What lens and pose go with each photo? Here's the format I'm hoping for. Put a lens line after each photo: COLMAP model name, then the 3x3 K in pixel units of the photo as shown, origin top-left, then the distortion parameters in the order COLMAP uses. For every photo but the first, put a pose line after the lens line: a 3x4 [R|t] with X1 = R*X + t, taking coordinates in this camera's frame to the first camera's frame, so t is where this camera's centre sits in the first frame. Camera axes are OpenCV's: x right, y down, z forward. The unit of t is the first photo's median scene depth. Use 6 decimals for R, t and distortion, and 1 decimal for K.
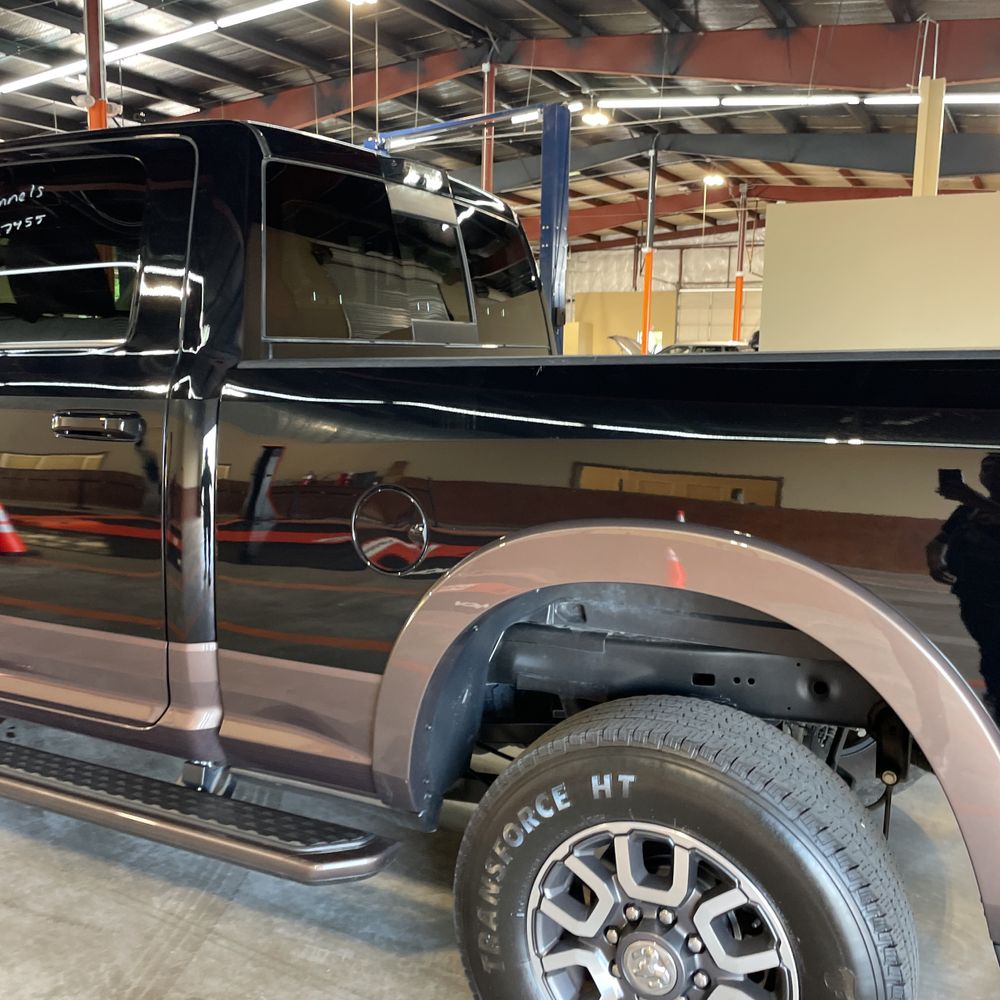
lens RADIAL K [[1002.5, 0, 488.6], [0, 1002.5, 491.0], [0, 0, 1]] dist [0.096182, -0.141446]
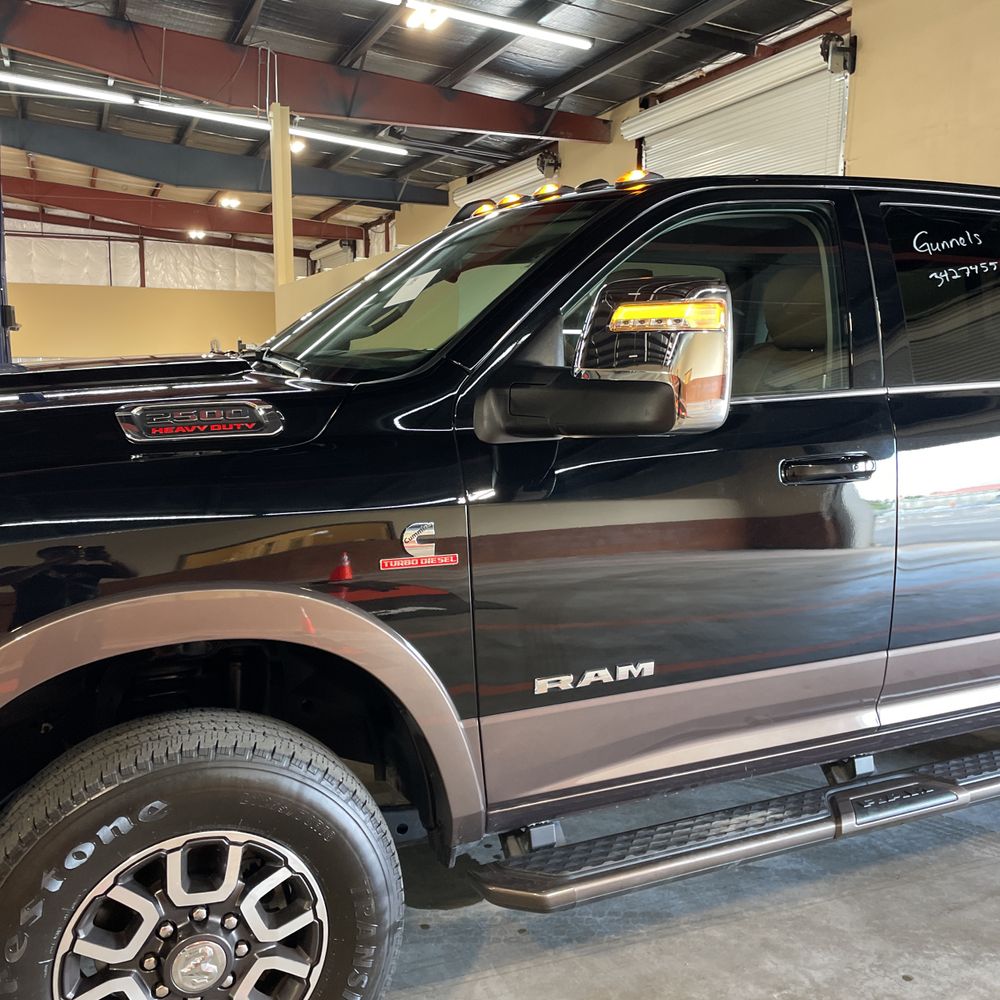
lens RADIAL K [[1009.1, 0, 494.8], [0, 1009.1, 498.1], [0, 0, 1]] dist [0.090634, -0.123966]
pose [[0.625809, -0.124833, 0.769922, -0.272921], [0.116413, 0.991002, 0.066055, -0.025453], [-0.771240, 0.048292, 0.634710, 0.119718]]
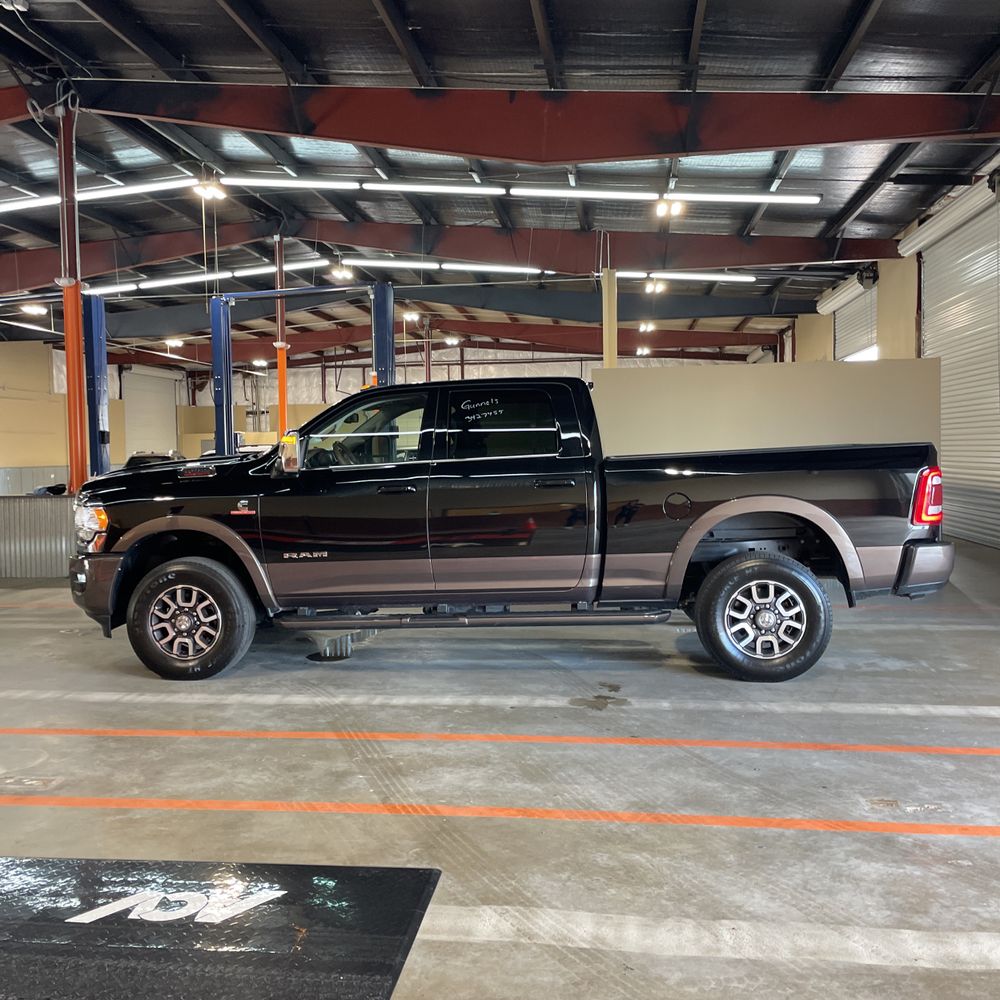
lens RADIAL K [[1002.5, 0, 488.6], [0, 1002.5, 491.0], [0, 0, 1]] dist [0.096182, -0.141446]
pose [[0.930964, -0.050017, 0.361668, -0.238894], [0.086927, 0.992451, -0.086508, 0.028326], [-0.354611, 0.111975, 0.928285, -0.238332]]
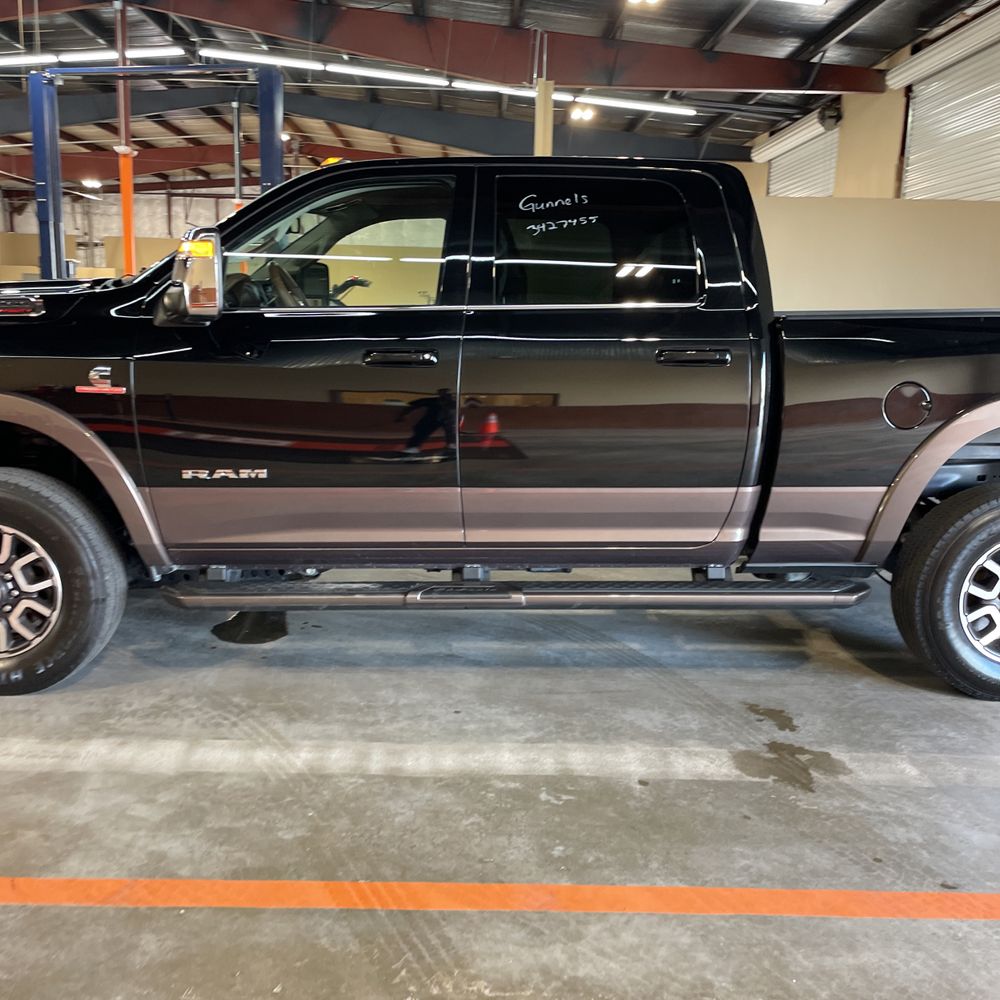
lens RADIAL K [[1002.5, 0, 488.6], [0, 1002.5, 491.0], [0, 0, 1]] dist [0.096182, -0.141446]
pose [[0.869567, -0.084784, 0.486482, -0.217337], [0.061117, 0.996054, 0.064348, 0.003632], [-0.490018, -0.026222, 0.871318, -0.034888]]
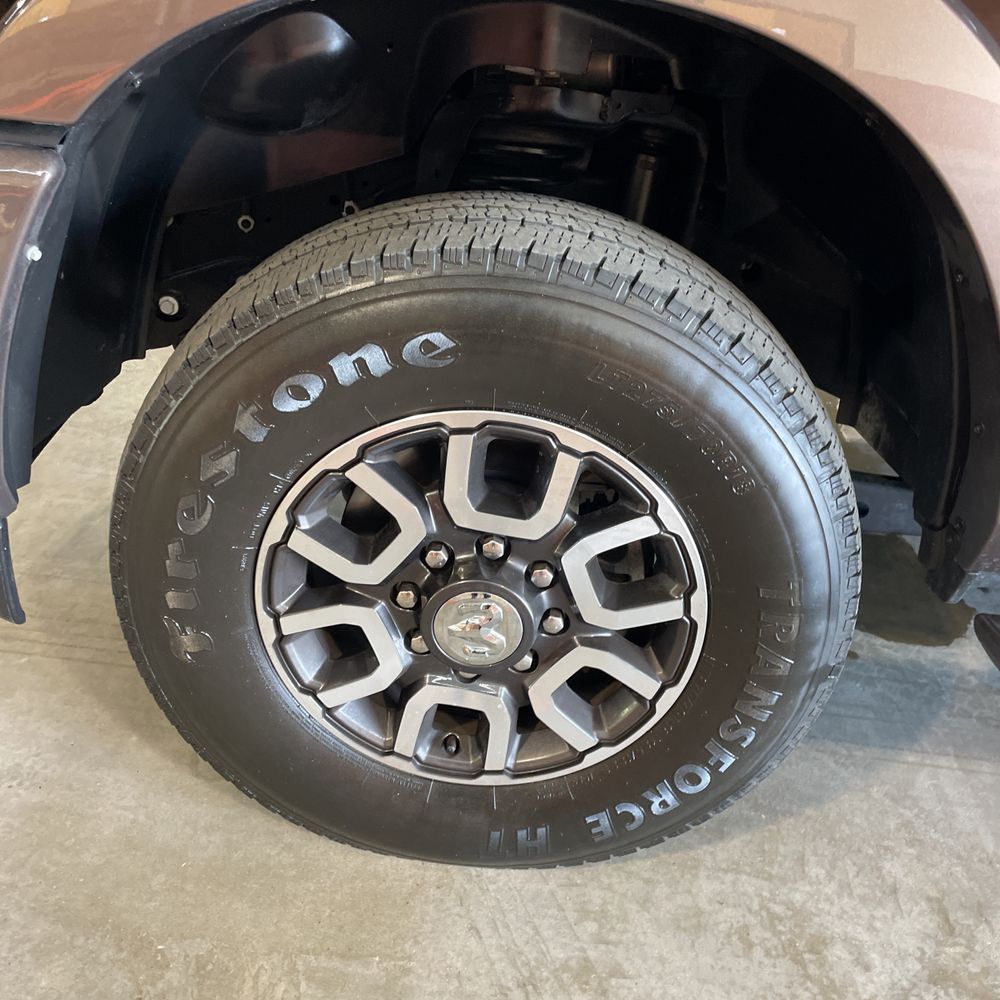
lens RADIAL K [[1009.1, 0, 494.8], [0, 1009.1, 498.1], [0, 0, 1]] dist [0.090634, -0.123966]
pose [[0.907619, -0.150023, 0.392072, -0.231896], [-0.006276, 0.929008, 0.370006, -0.000070], [-0.419747, -0.338285, 0.842244, 0.171810]]
